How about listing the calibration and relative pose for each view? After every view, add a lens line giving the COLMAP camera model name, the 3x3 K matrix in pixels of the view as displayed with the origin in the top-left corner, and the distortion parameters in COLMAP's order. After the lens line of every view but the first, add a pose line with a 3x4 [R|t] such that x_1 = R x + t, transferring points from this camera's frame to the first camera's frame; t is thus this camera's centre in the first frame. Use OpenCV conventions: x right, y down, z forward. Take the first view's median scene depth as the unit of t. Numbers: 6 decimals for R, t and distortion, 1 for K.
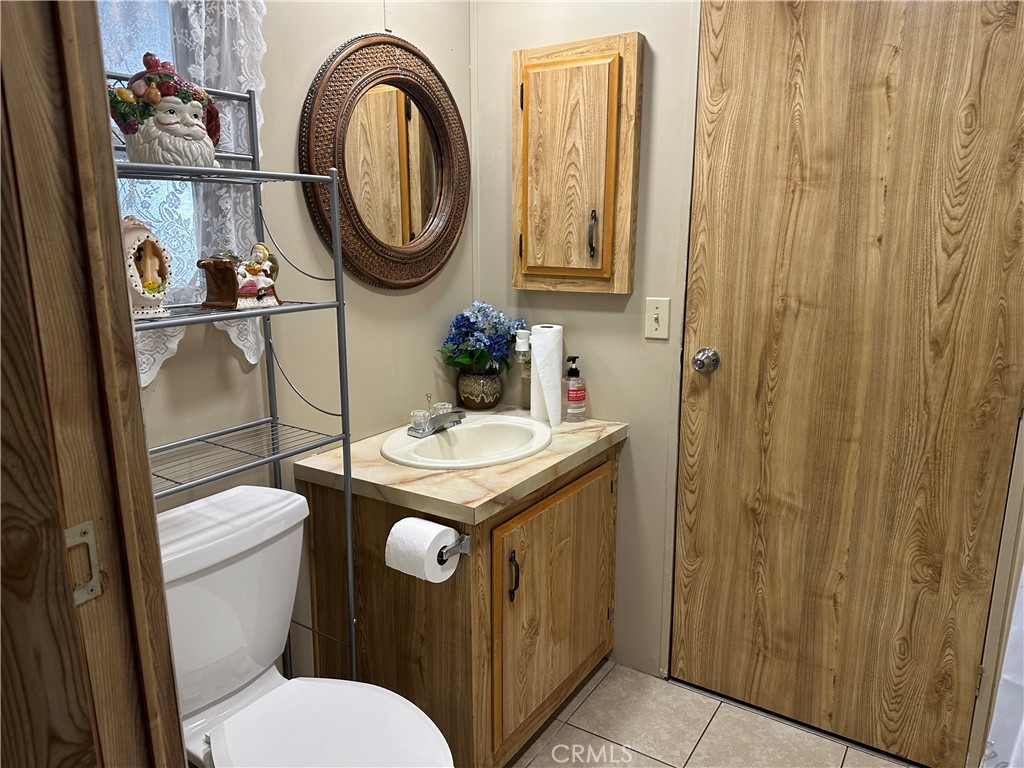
lens RADIAL K [[720.8, 0, 503.1], [0, 720.8, 384.7], [0, 0, 1]] dist [0.073928, -0.086264]
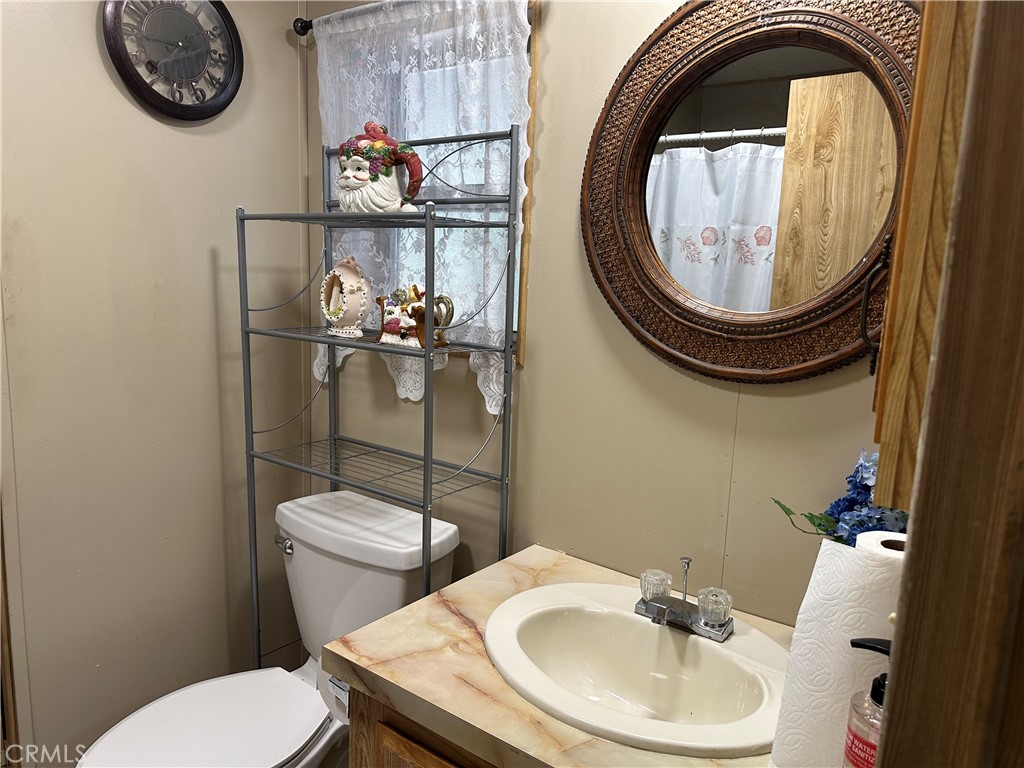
lens RADIAL K [[730.1, 0, 507.5], [0, 730.1, 388.3], [0, 0, 1]] dist [0.204449, -0.115810]
pose [[-0.072142, 0.161987, -0.984152, 0.630196], [-0.250217, 0.952229, 0.175075, -0.247738], [0.965498, 0.258882, -0.028163, 1.100770]]
